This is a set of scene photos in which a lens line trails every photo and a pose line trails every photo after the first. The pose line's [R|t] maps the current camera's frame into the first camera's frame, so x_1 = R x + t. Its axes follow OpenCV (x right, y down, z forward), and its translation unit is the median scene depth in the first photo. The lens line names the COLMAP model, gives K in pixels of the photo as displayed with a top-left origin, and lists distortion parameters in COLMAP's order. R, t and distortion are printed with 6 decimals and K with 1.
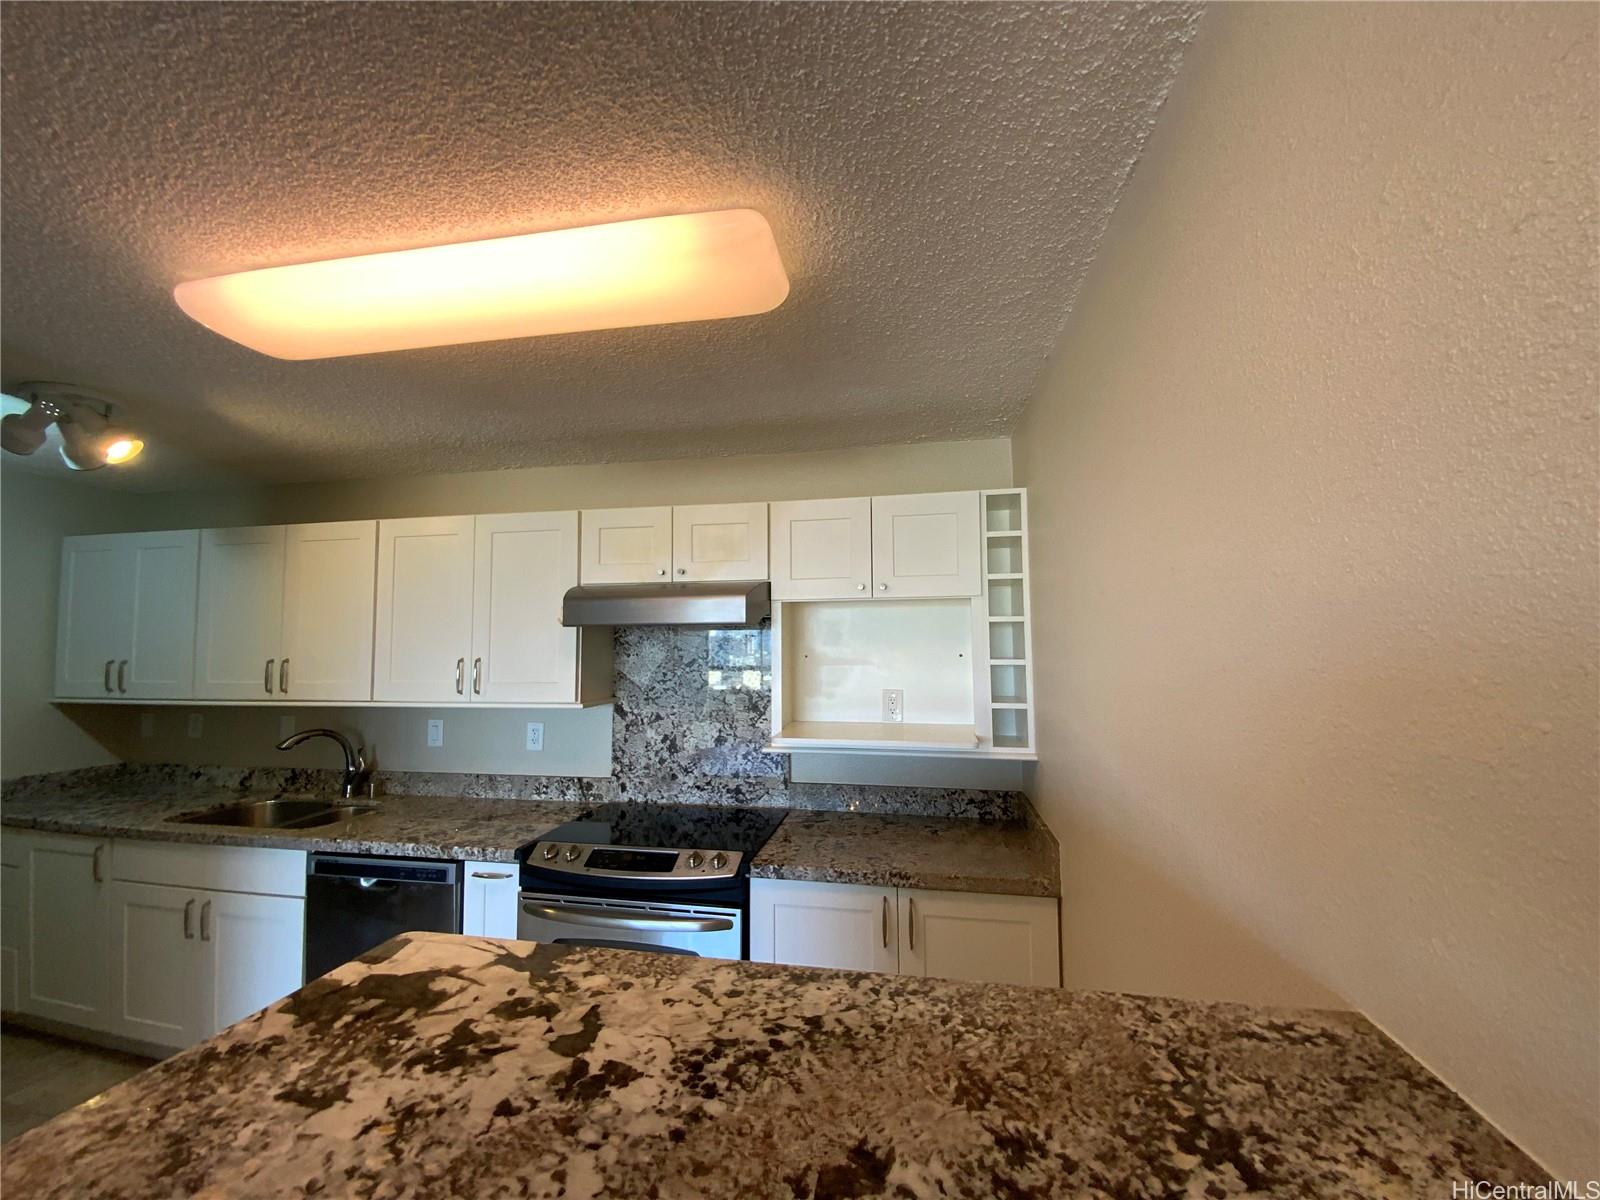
lens RADIAL K [[645.7, 0, 804.9], [0, 645.7, 599.3], [0, 0, 1]] dist [0.035594, -0.026718]
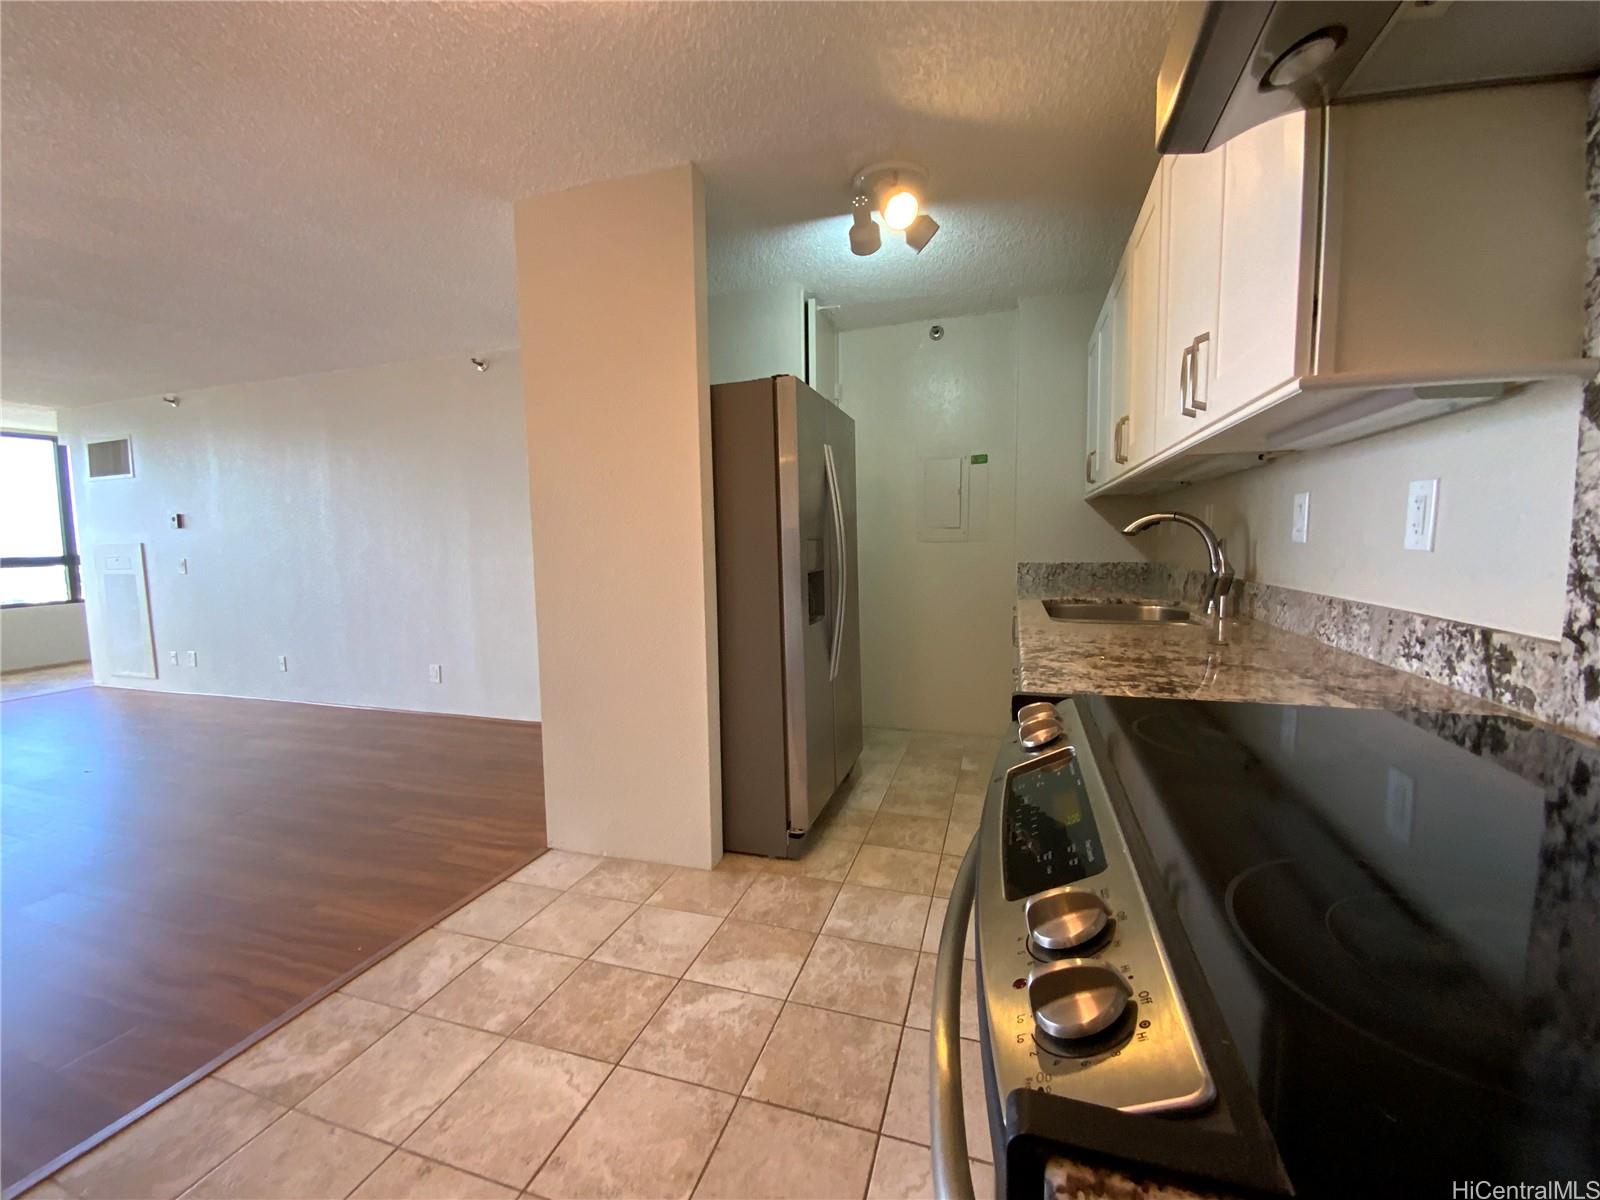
lens RADIAL K [[658.5, 0, 800.0], [0, 658.5, 600.0], [0, 0, 1]] dist [0.001576, -0.015291]
pose [[-0.138520, 0.099498, -0.985349, 0.030703], [0.079853, 0.992823, 0.089027, 0.204086], [0.987135, -0.066351, -0.145471, 0.709589]]
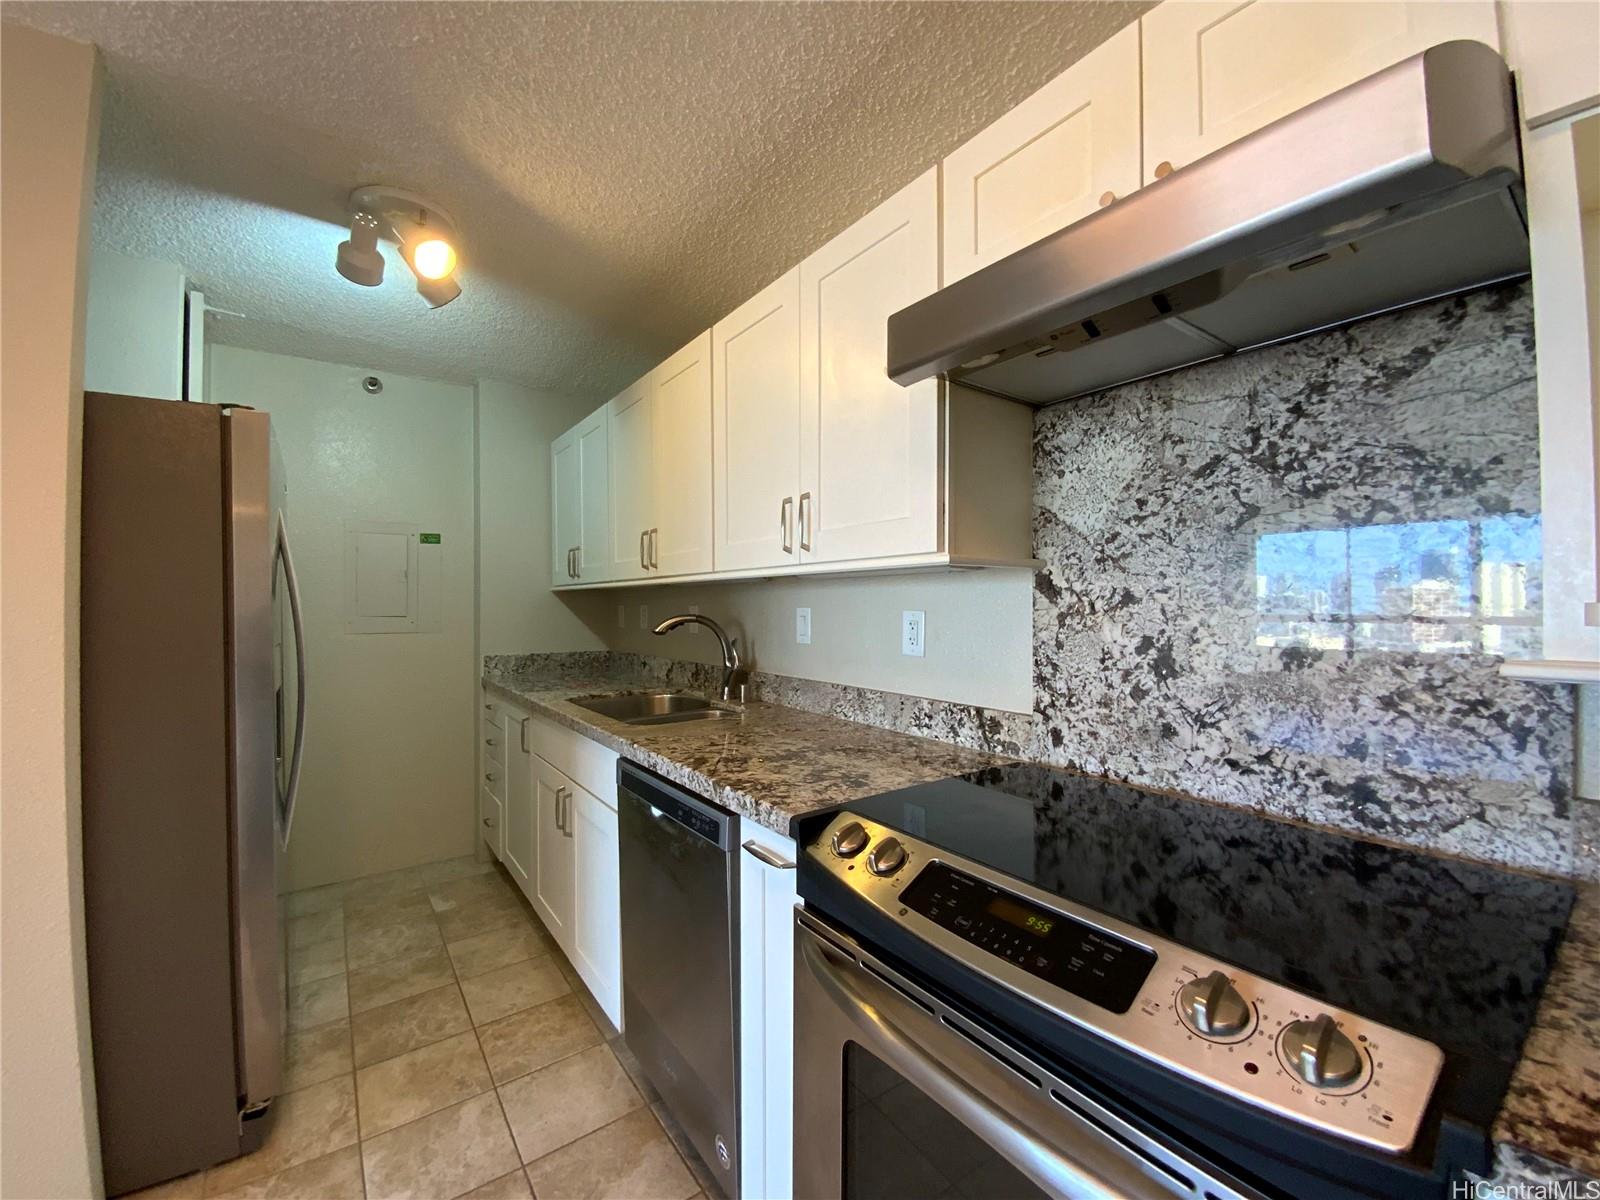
lens RADIAL K [[645.7, 0, 804.9], [0, 645.7, 599.3], [0, 0, 1]] dist [0.035594, -0.026718]
pose [[0.730699, 0.000950, -0.682699, -0.079229], [0.042928, 0.997956, 0.047334, 0.151751], [0.681348, -0.063894, 0.729165, 0.509239]]
